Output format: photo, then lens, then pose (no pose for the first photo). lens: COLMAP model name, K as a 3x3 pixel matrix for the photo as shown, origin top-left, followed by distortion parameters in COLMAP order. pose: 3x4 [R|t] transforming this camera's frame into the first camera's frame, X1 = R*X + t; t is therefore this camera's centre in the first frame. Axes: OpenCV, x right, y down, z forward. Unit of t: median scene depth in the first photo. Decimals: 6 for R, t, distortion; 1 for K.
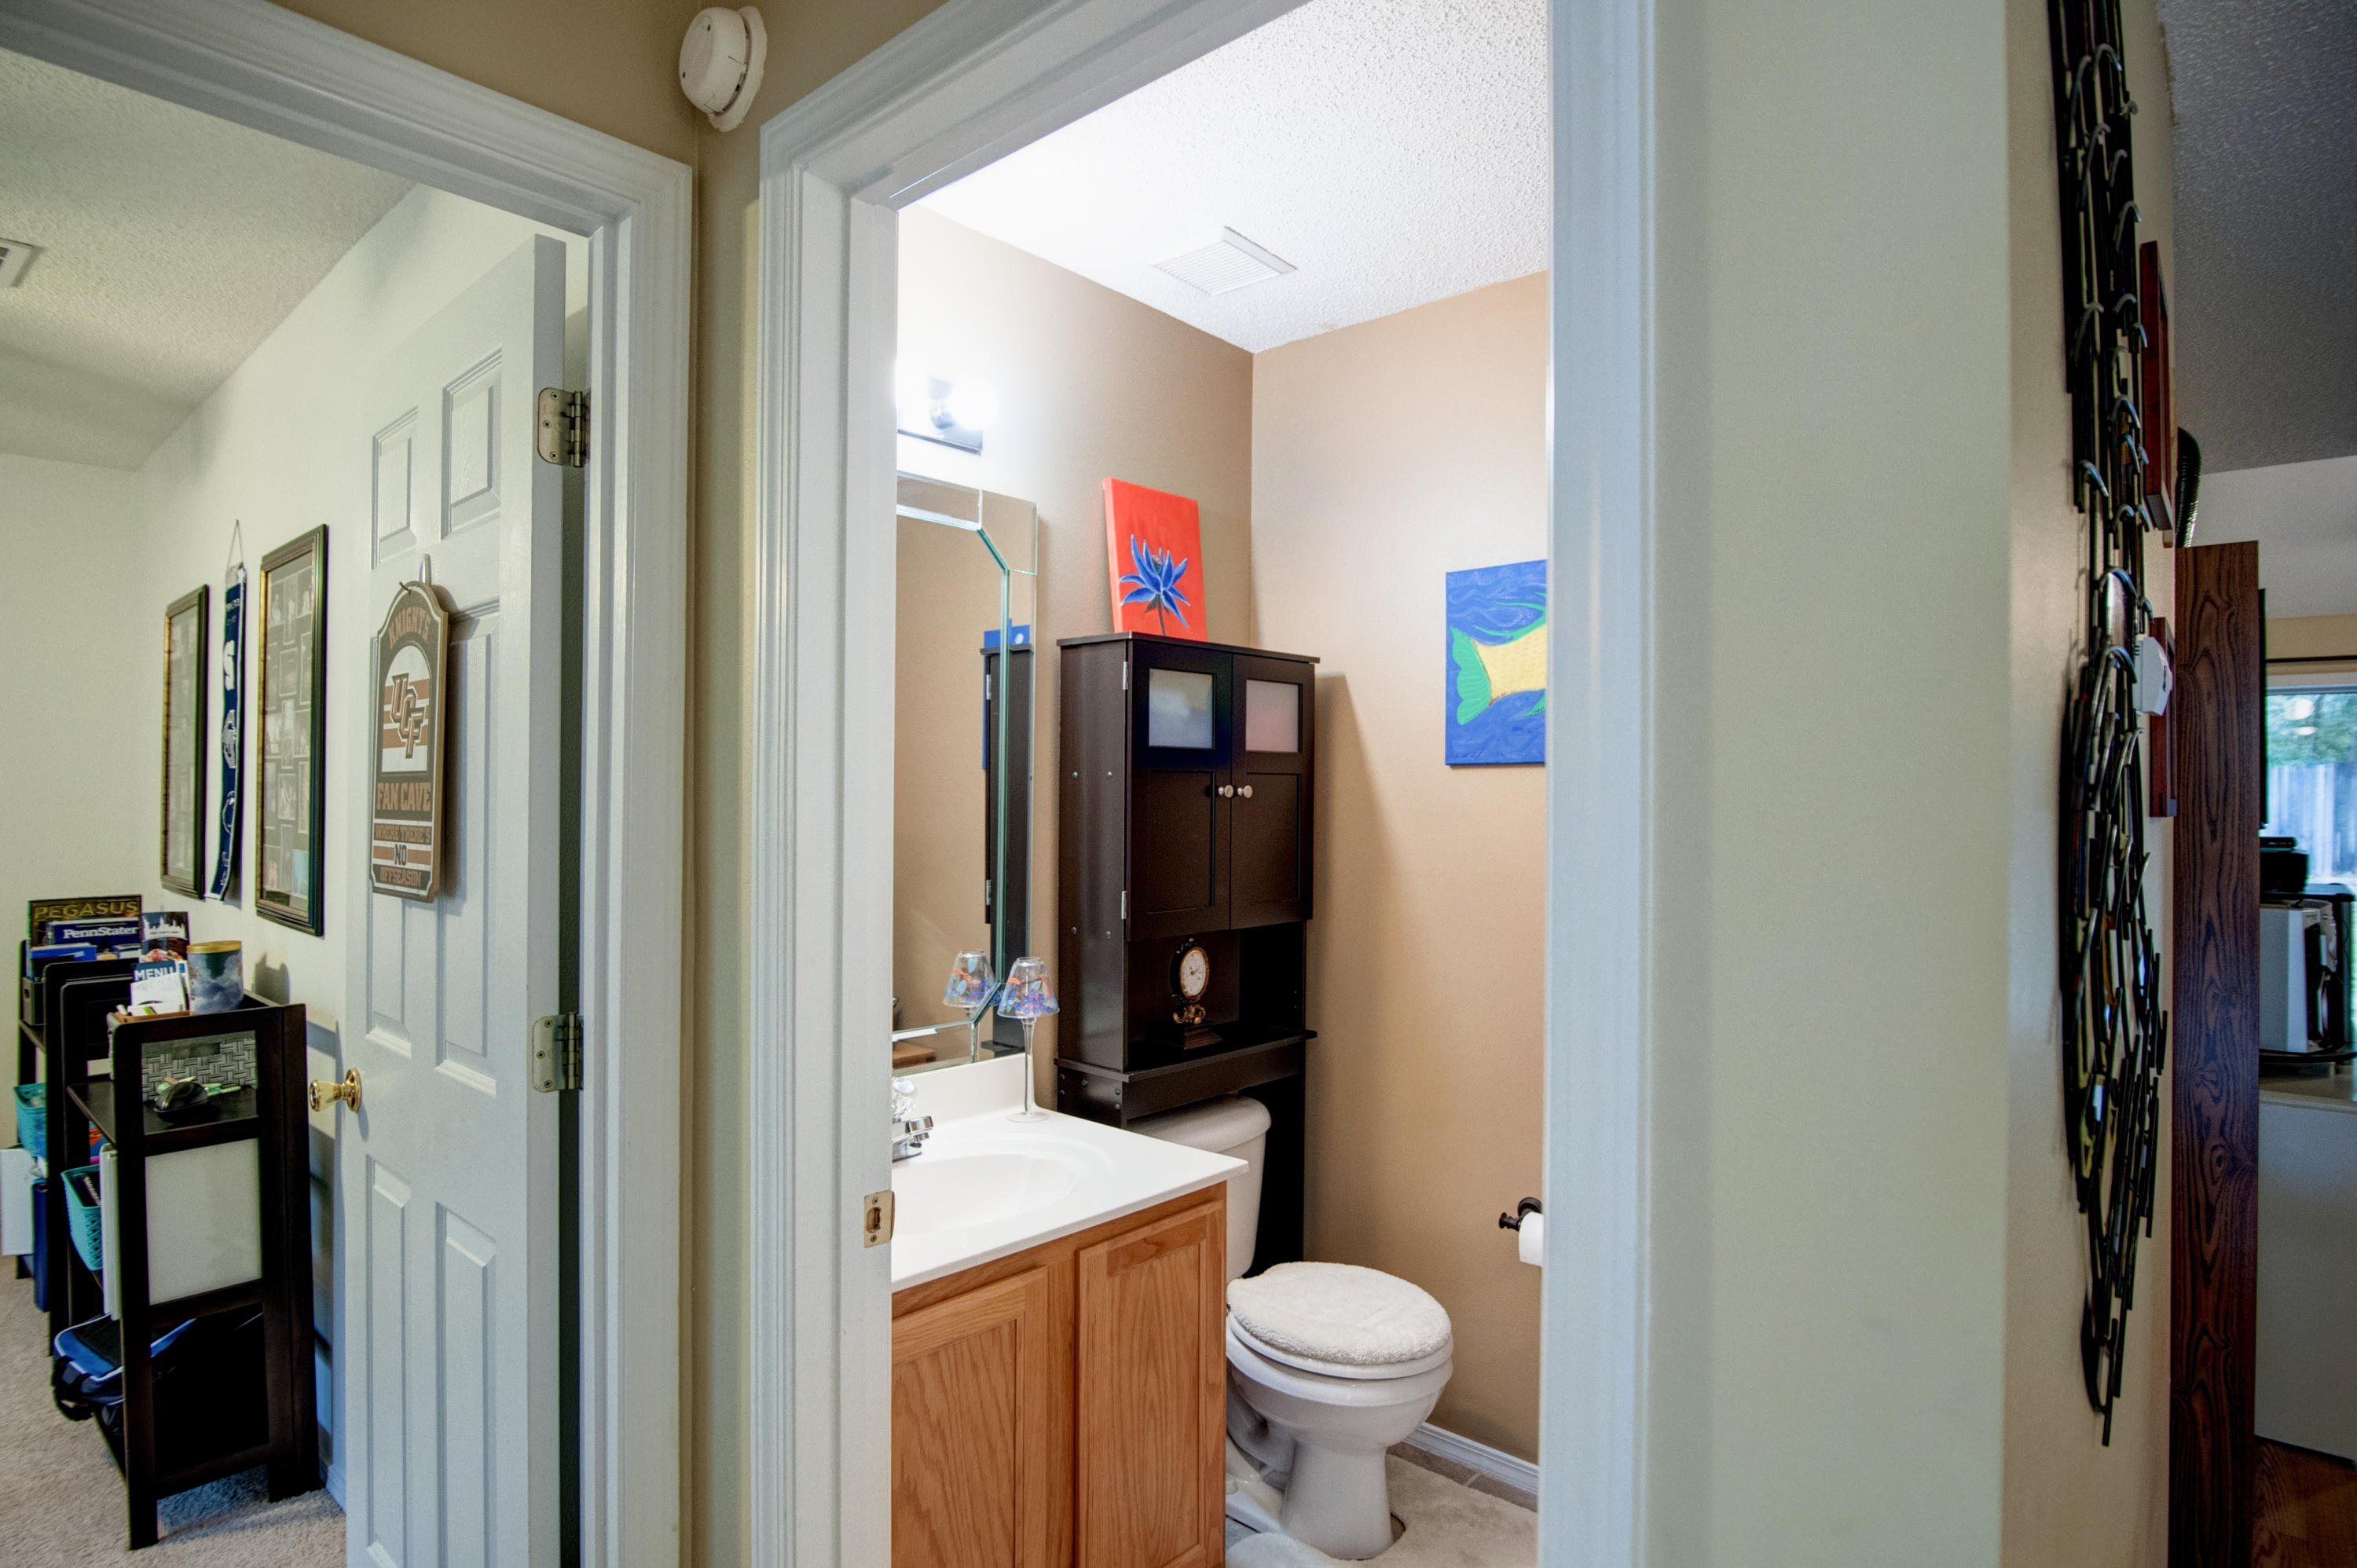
lens RADIAL K [[1219.5, 0, 1178.5], [0, 1219.5, 784.0], [0, 0, 1]] dist [-0.023224, -0.000652]
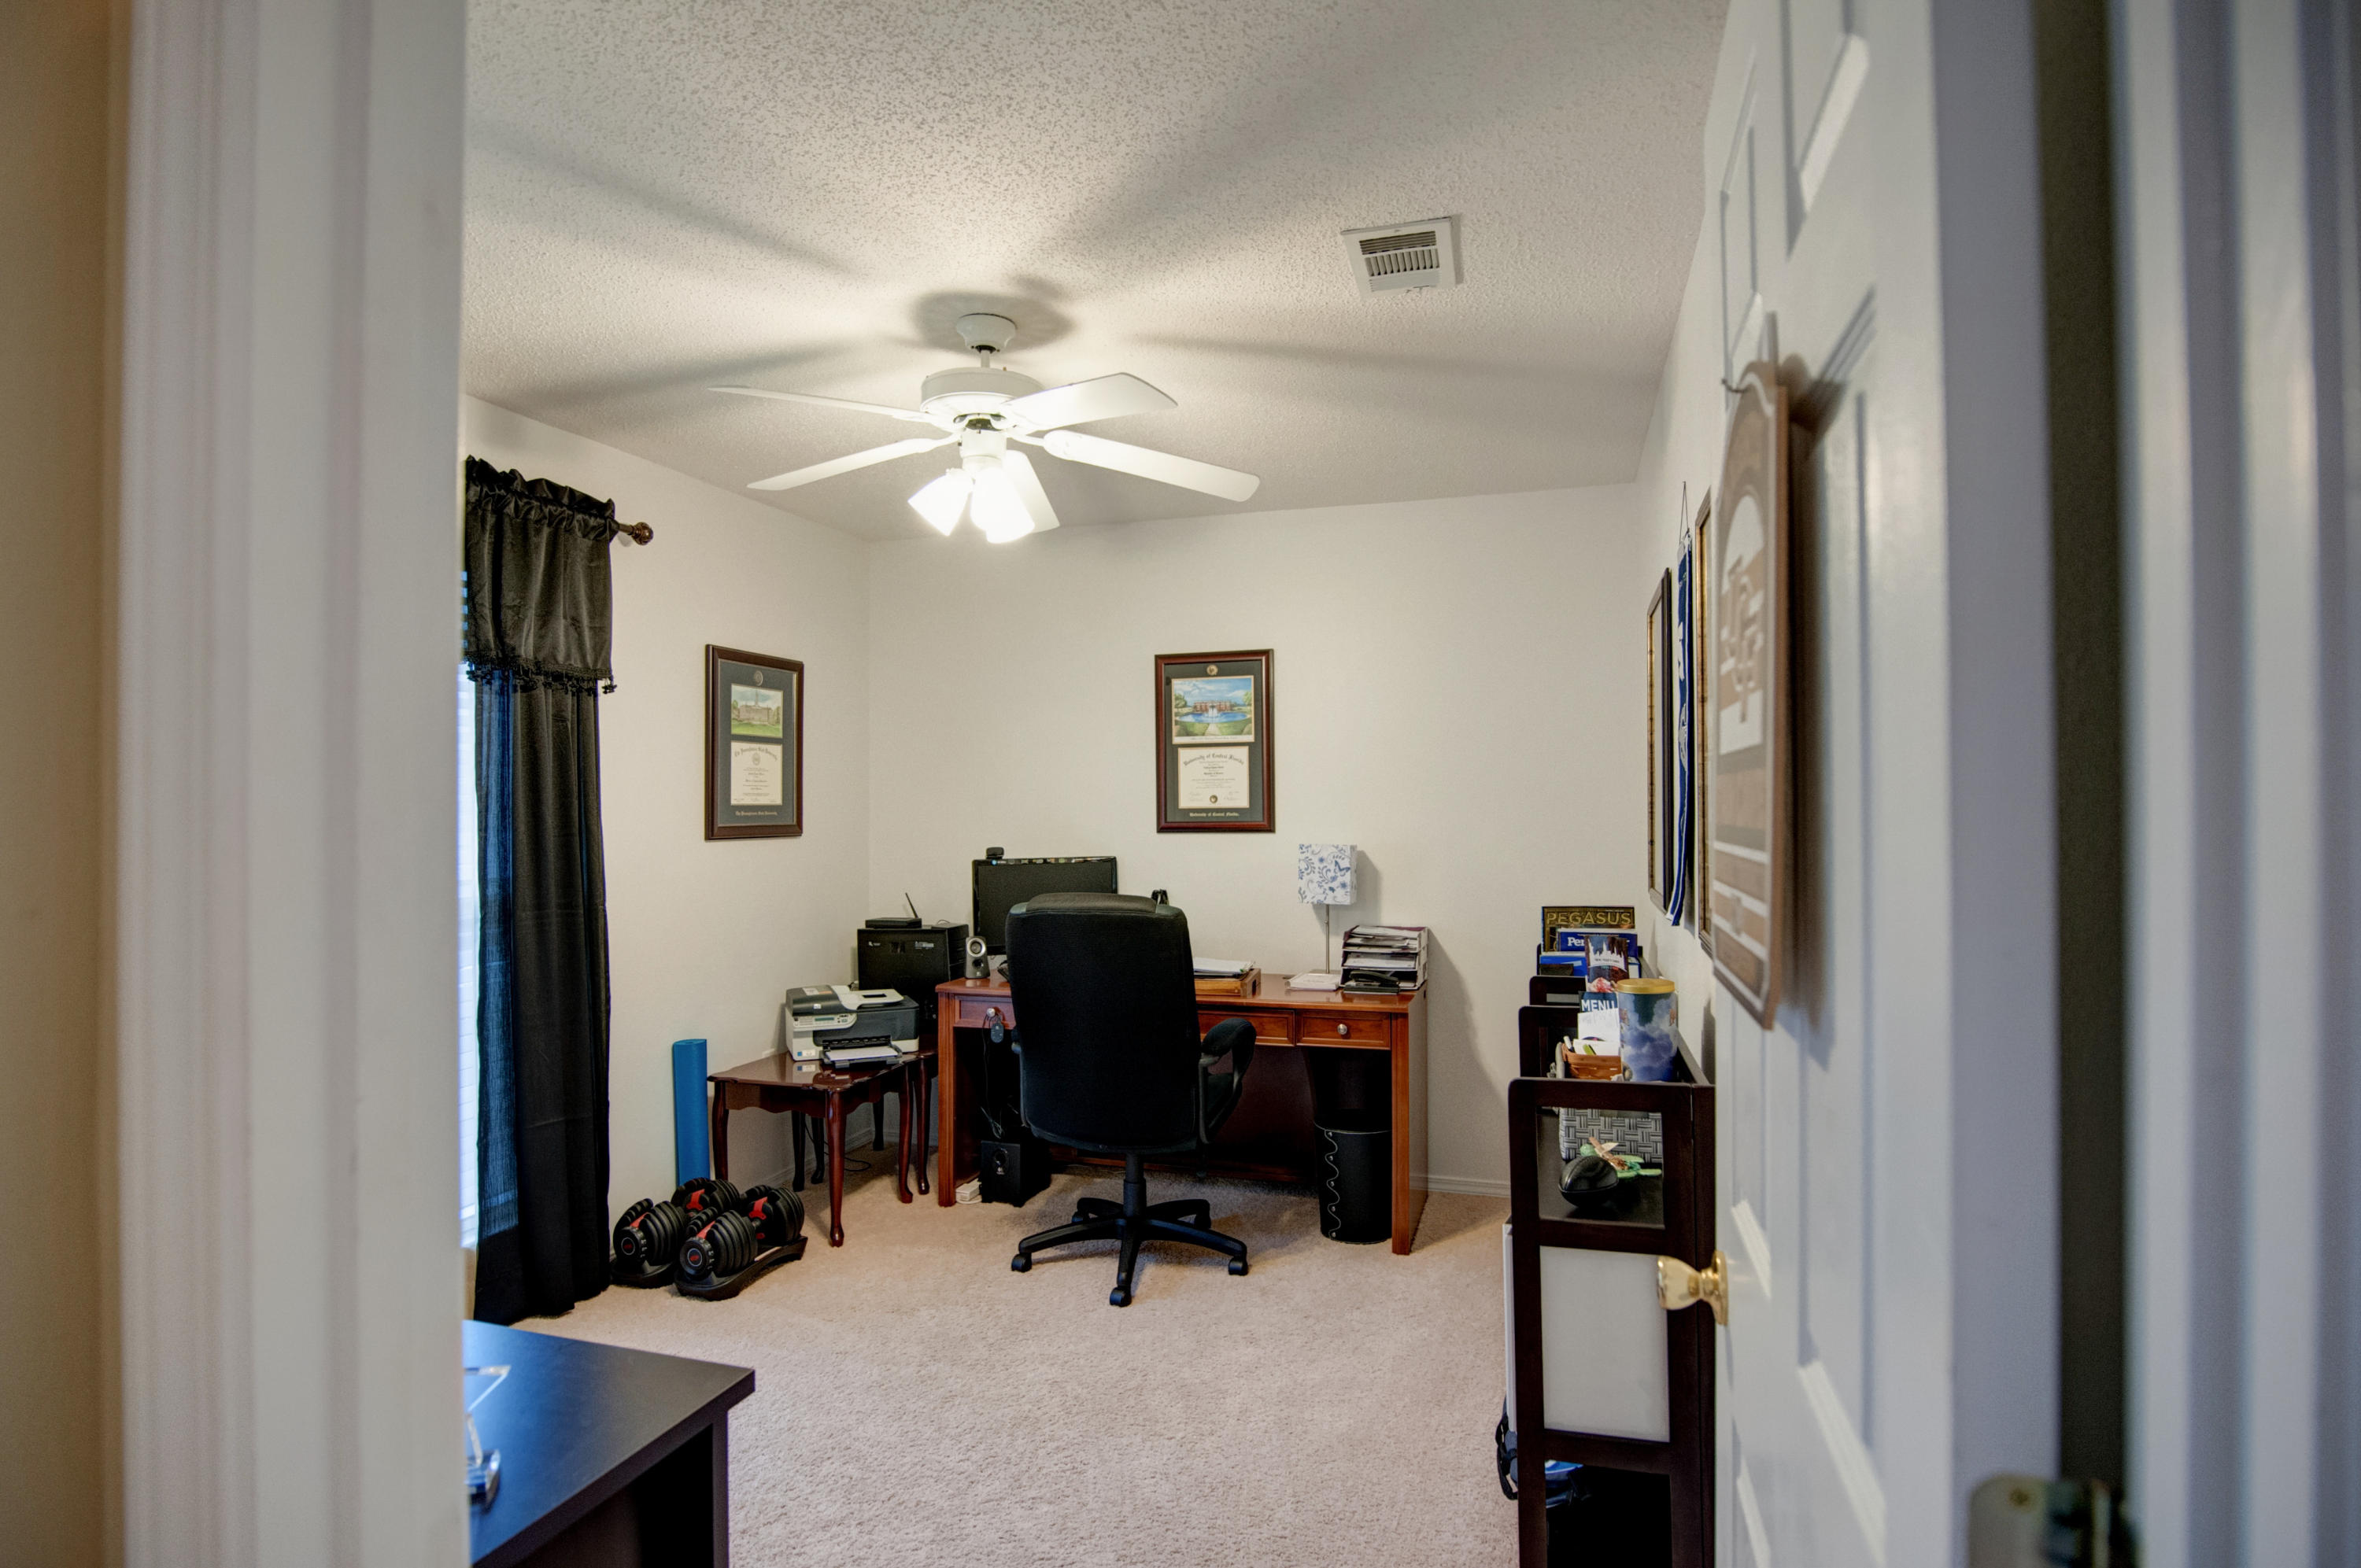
lens RADIAL K [[1212.2, 0, 1175.1], [0, 1212.2, 794.5], [0, 0, 1]] dist [-0.024154, 0.000967]
pose [[0.410299, -0.015076, -0.911826, -0.172774], [0.017409, 0.999811, -0.008696, 0.005266], [0.911785, -0.012306, 0.410484, 0.358781]]
